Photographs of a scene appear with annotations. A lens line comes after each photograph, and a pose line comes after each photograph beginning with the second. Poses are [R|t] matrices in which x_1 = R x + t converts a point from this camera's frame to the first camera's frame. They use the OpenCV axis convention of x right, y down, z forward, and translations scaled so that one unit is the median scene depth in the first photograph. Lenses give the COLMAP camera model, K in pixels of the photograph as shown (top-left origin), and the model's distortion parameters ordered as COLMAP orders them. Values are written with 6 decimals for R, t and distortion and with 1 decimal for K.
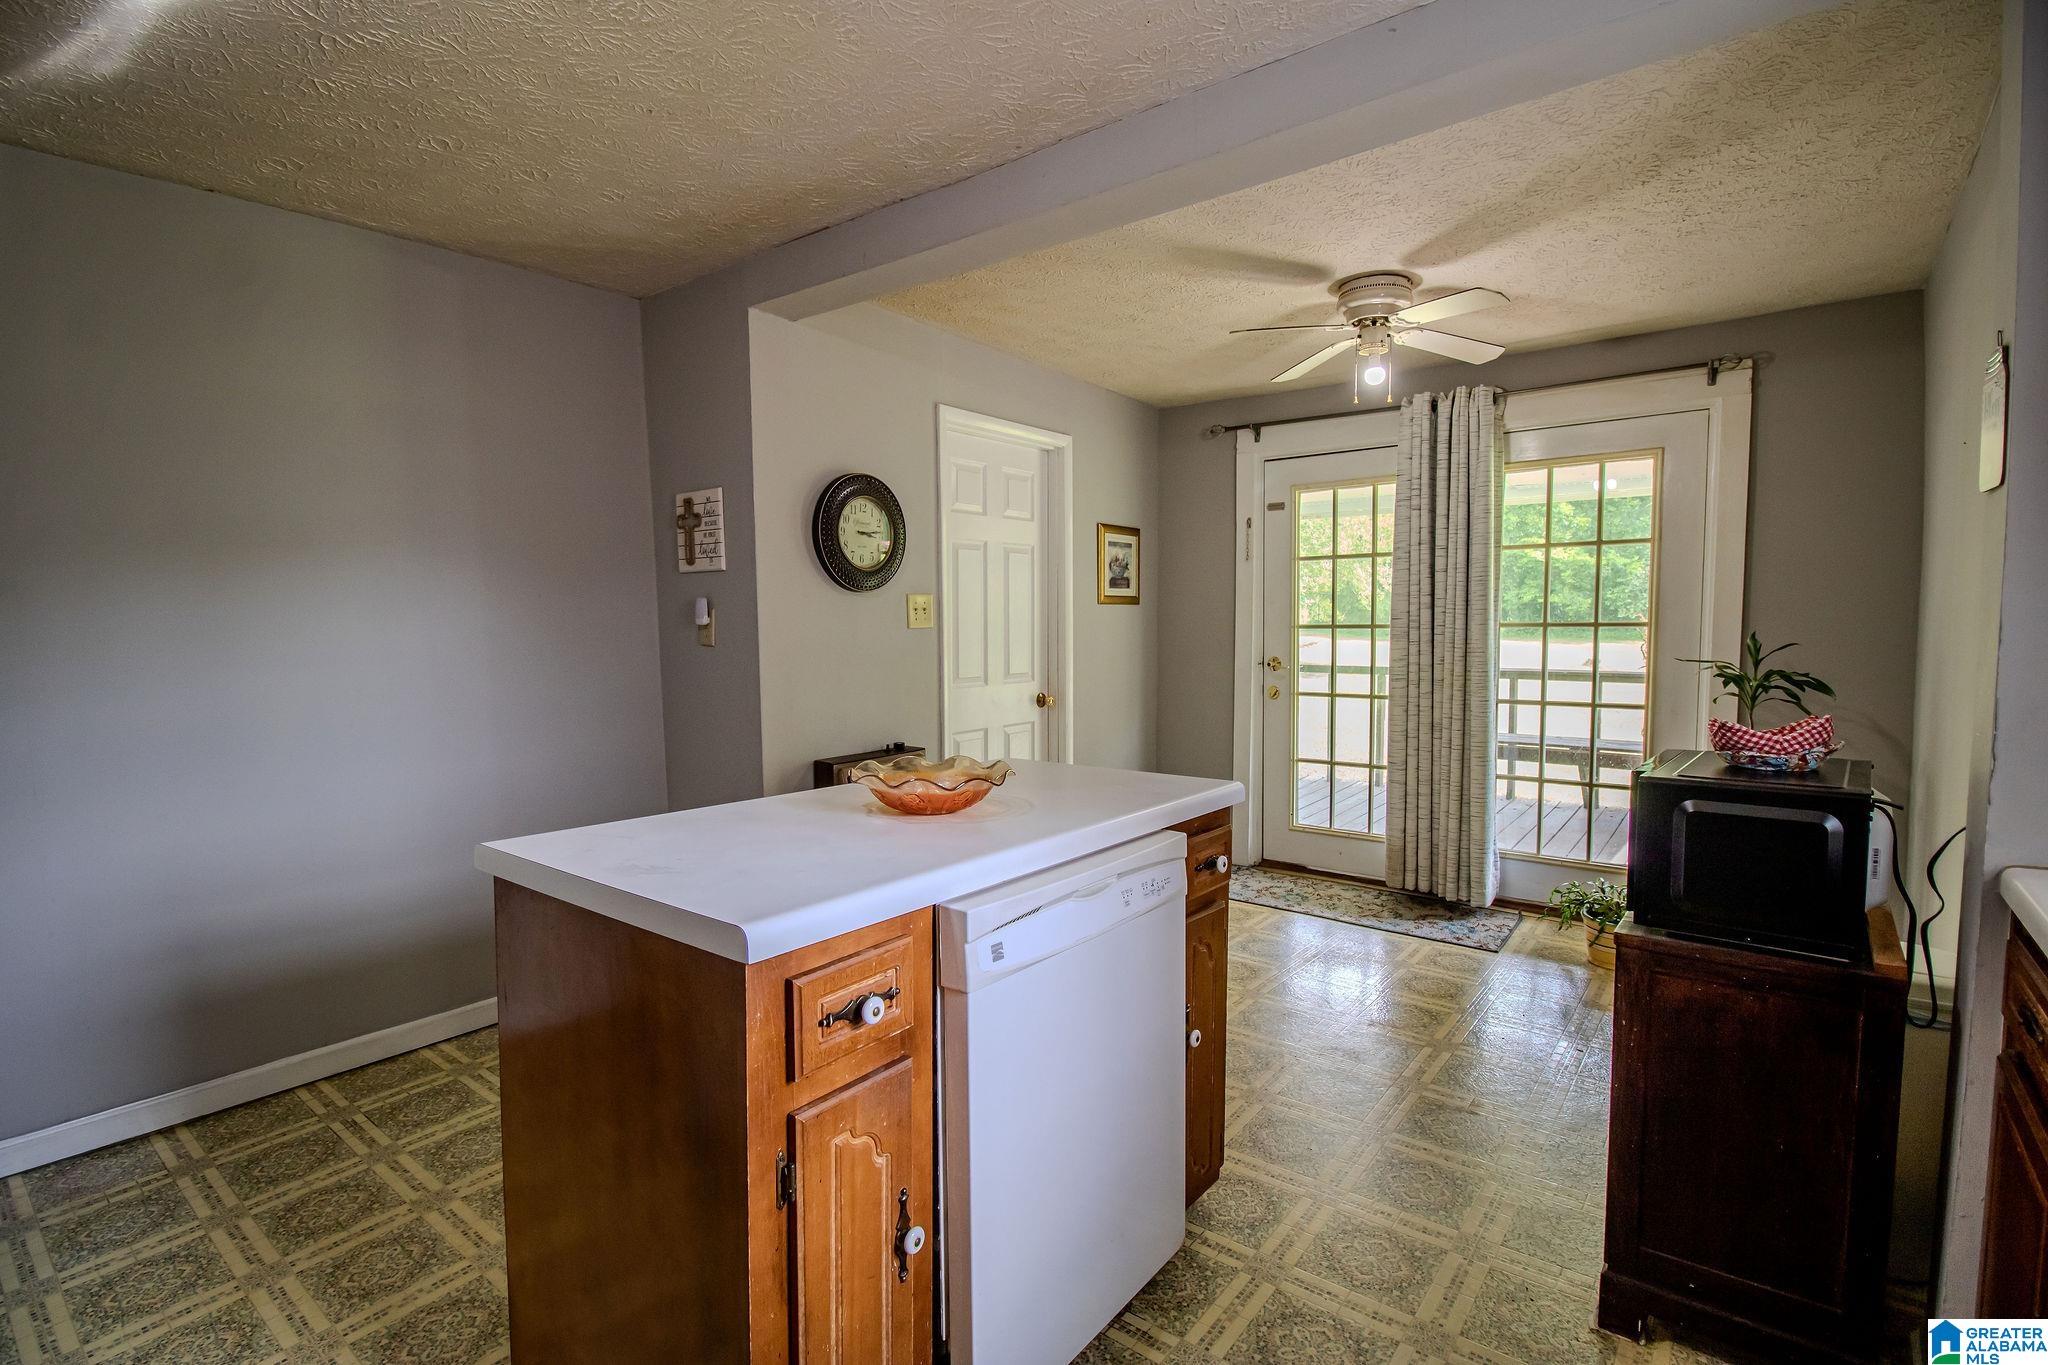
lens RADIAL K [[956.2, 0, 1035.4], [0, 956.2, 690.7], [0, 0, 1]] dist [-0.005157, -0.002711]
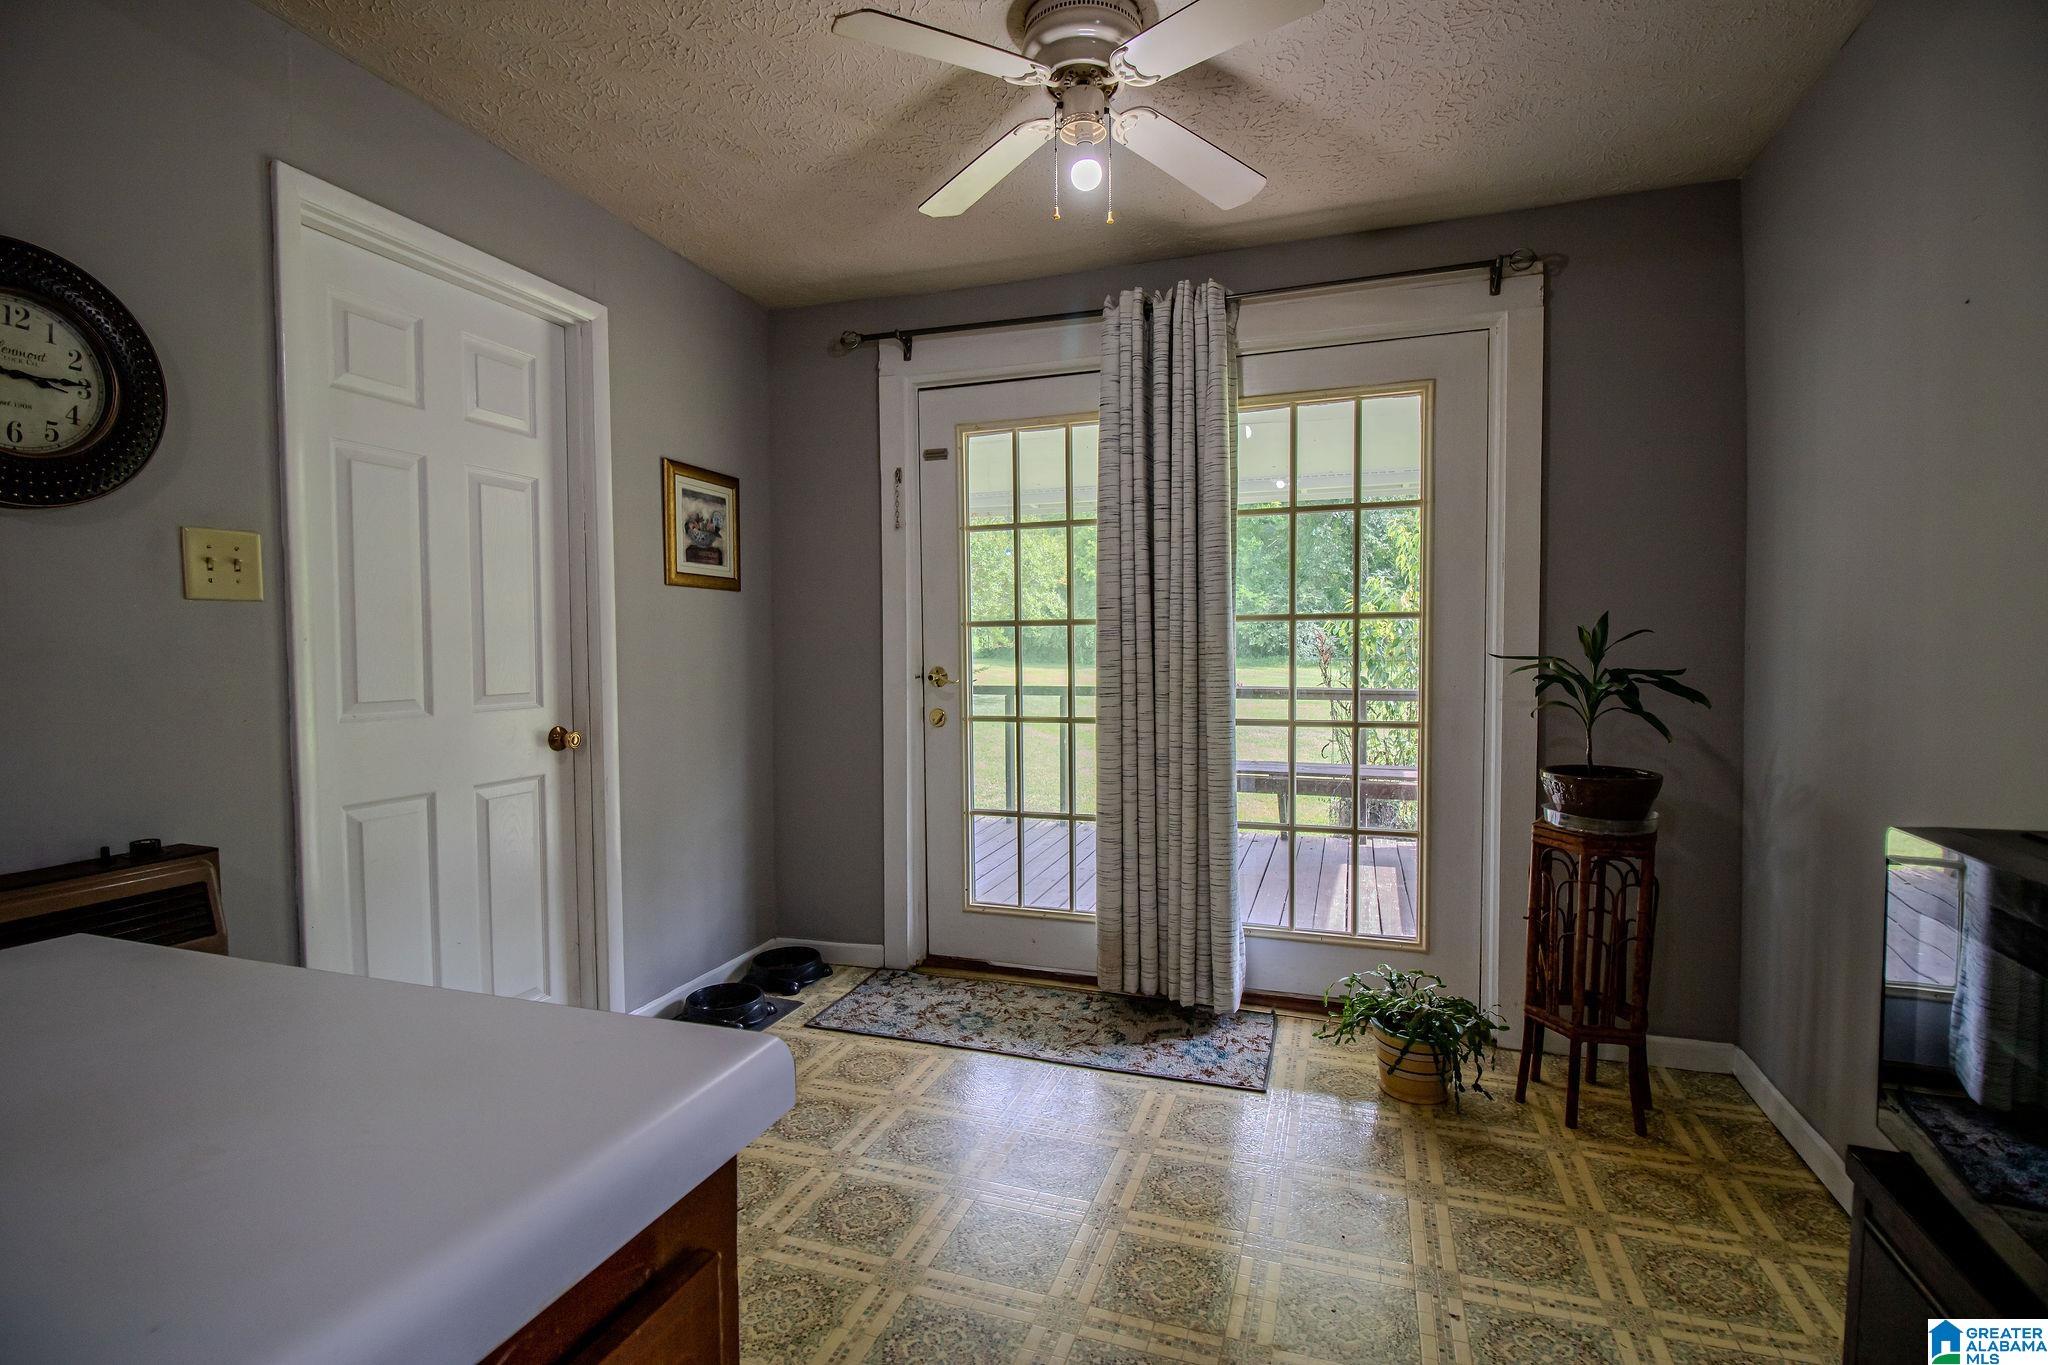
lens RADIAL K [[956.2, 0, 1036.6], [0, 956.2, 688.0], [0, 0, 1]] dist [-0.005157, -0.002711]
pose [[0.943366, -0.012089, 0.331532, 0.098184], [0.023526, 0.999258, -0.030508, 0.003725], [-0.330917, 0.036580, 0.942951, 0.359897]]
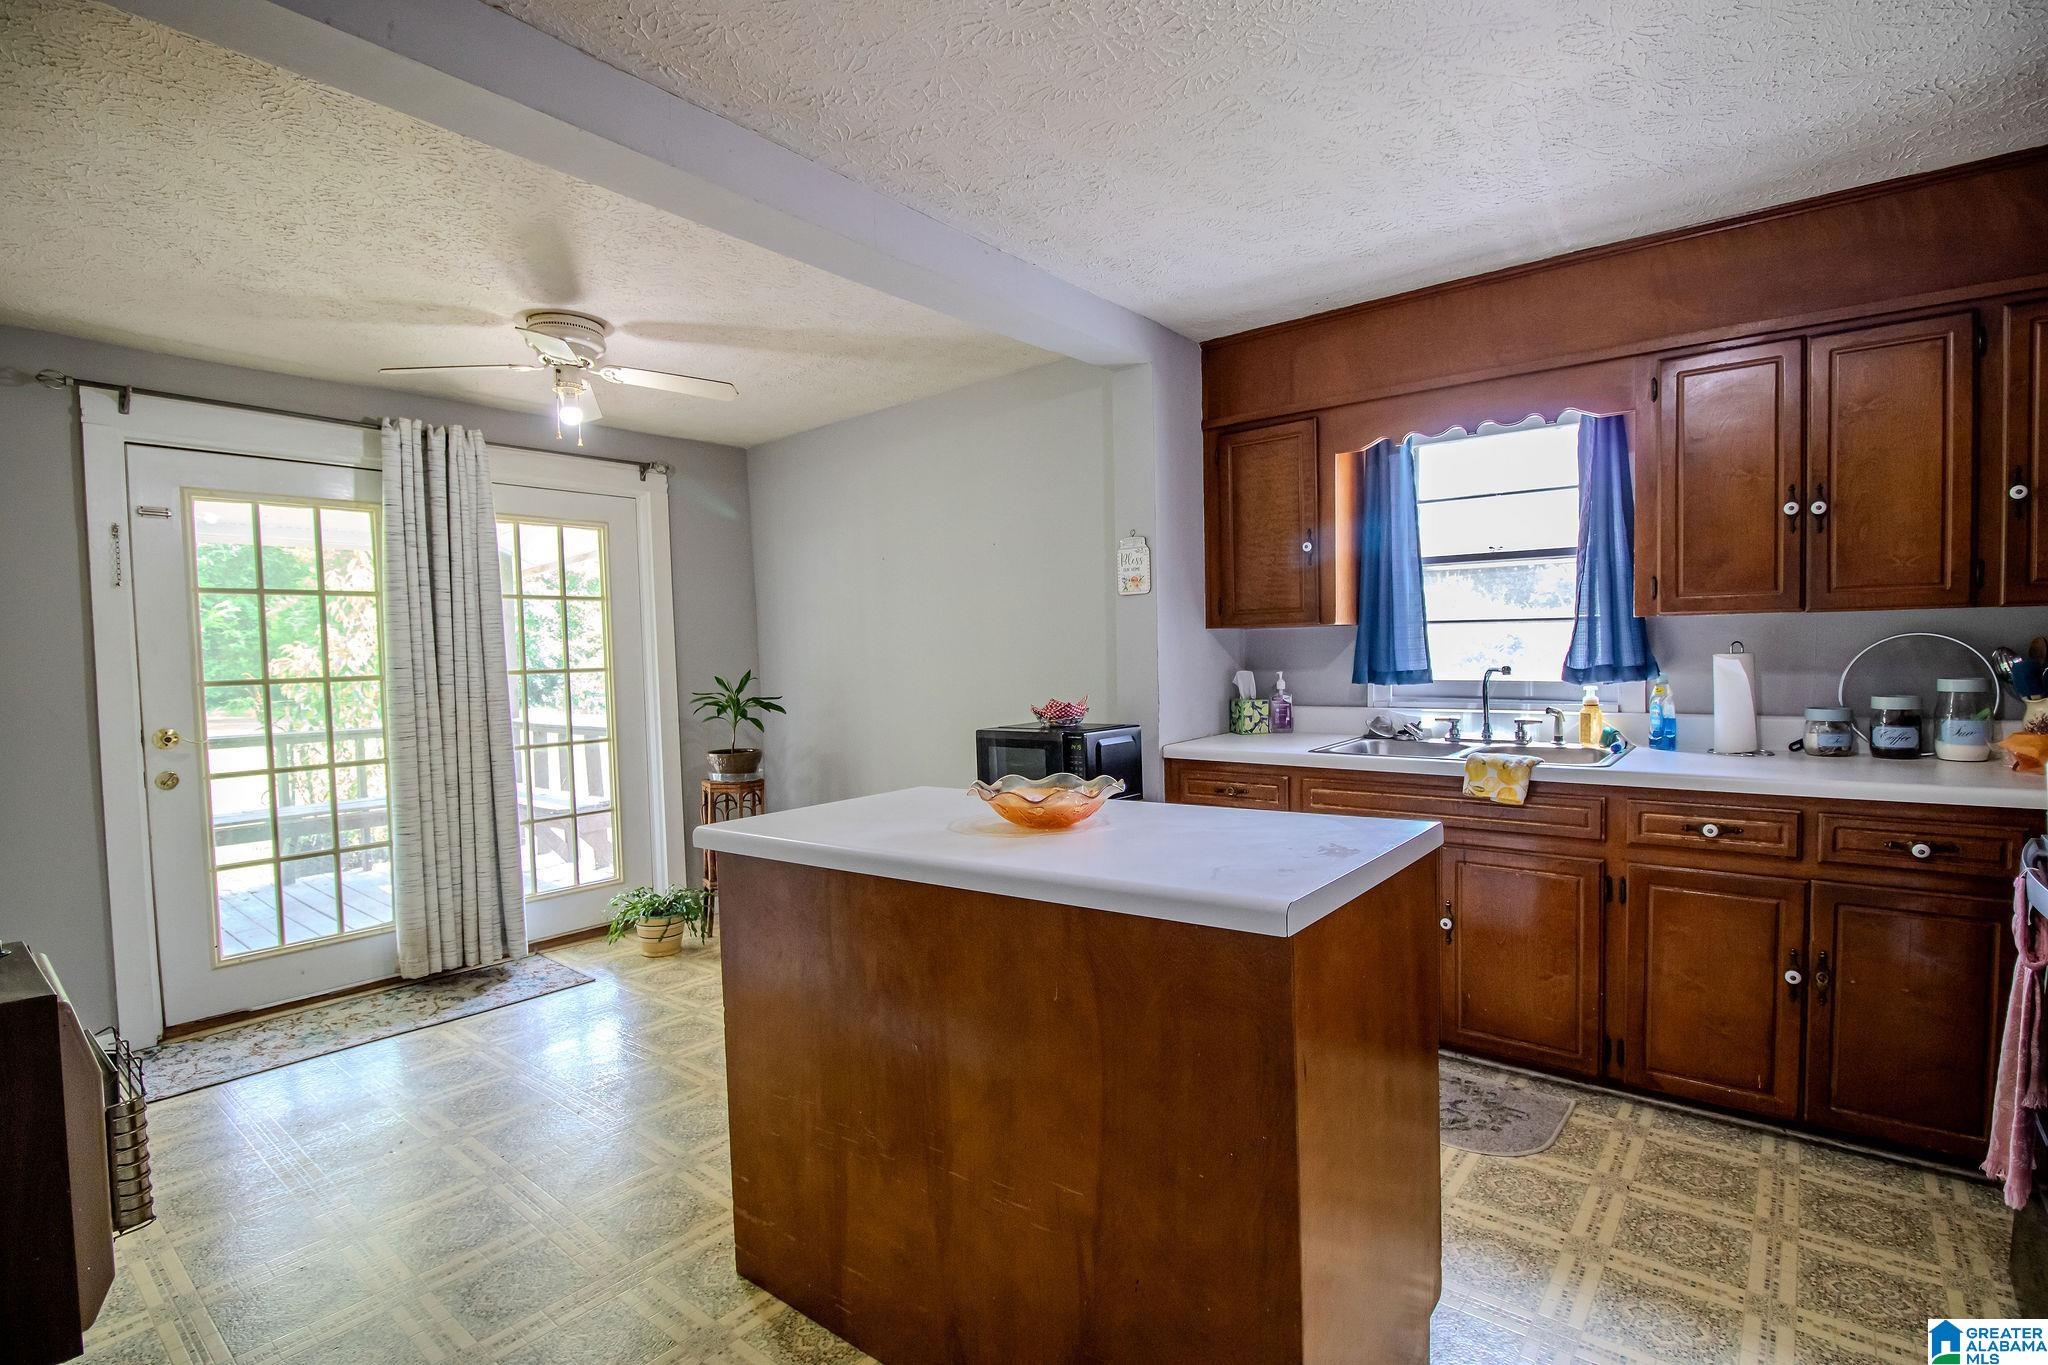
lens RADIAL K [[956.2, 0, 1025.9], [0, 956.2, 690.7], [0, 0, 1]] dist [-0.005157, -0.002711]
pose [[0.024823, -0.029053, 0.999270, -0.484472], [0.102683, 0.994365, 0.026359, -0.019627], [-0.994404, 0.101953, 0.027667, 0.415450]]
